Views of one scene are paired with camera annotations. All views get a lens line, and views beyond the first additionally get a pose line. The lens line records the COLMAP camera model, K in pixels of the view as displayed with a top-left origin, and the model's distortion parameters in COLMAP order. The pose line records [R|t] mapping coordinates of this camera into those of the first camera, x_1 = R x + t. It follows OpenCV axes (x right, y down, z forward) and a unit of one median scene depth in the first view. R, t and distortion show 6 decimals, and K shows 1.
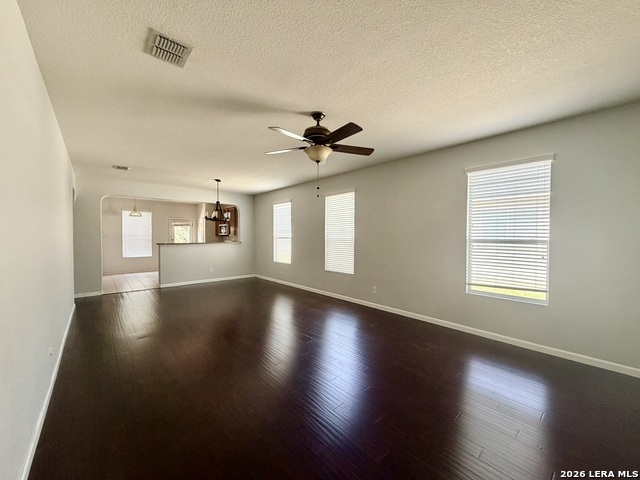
lens RADIAL K [[256.7, 0, 321.0], [0, 256.7, 239.1], [0, 0, 1]] dist [-0.001534, 0.000677]
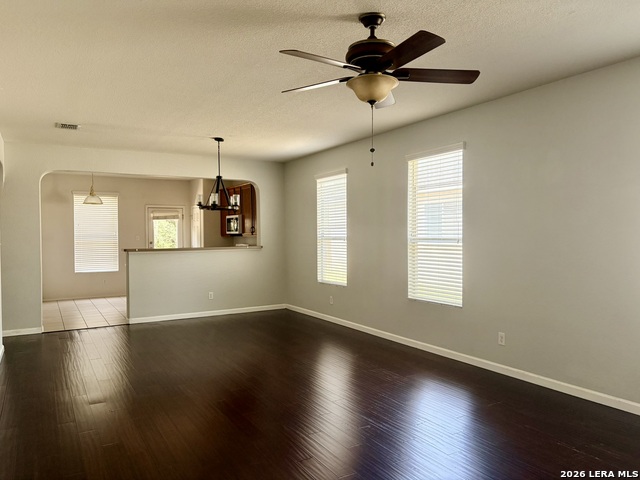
lens RADIAL K [[487.7, 0, 321.0], [0, 487.7, 234.5], [0, 0, 1]] dist [0.052416, -0.046257]
pose [[0.980114, -0.007218, -0.198302, 0.036764], [0.004645, 0.999899, -0.013438, 0.000668], [0.198379, 0.012250, 0.980049, -0.027785]]
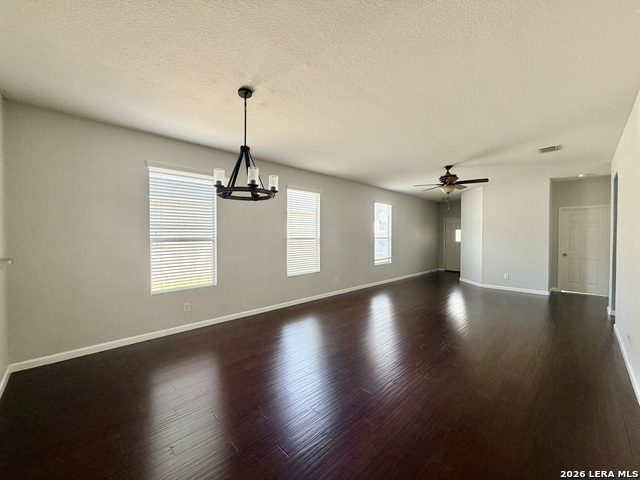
lens RADIAL K [[256.7, 0, 317.3], [0, 256.7, 240.9], [0, 0, 1]] dist [-0.001534, 0.000677]
pose [[-0.052792, -0.024548, 0.998304, -0.722974], [0.009108, 0.999644, 0.025062, -0.013740], [-0.998564, 0.010416, -0.052550, 0.839871]]
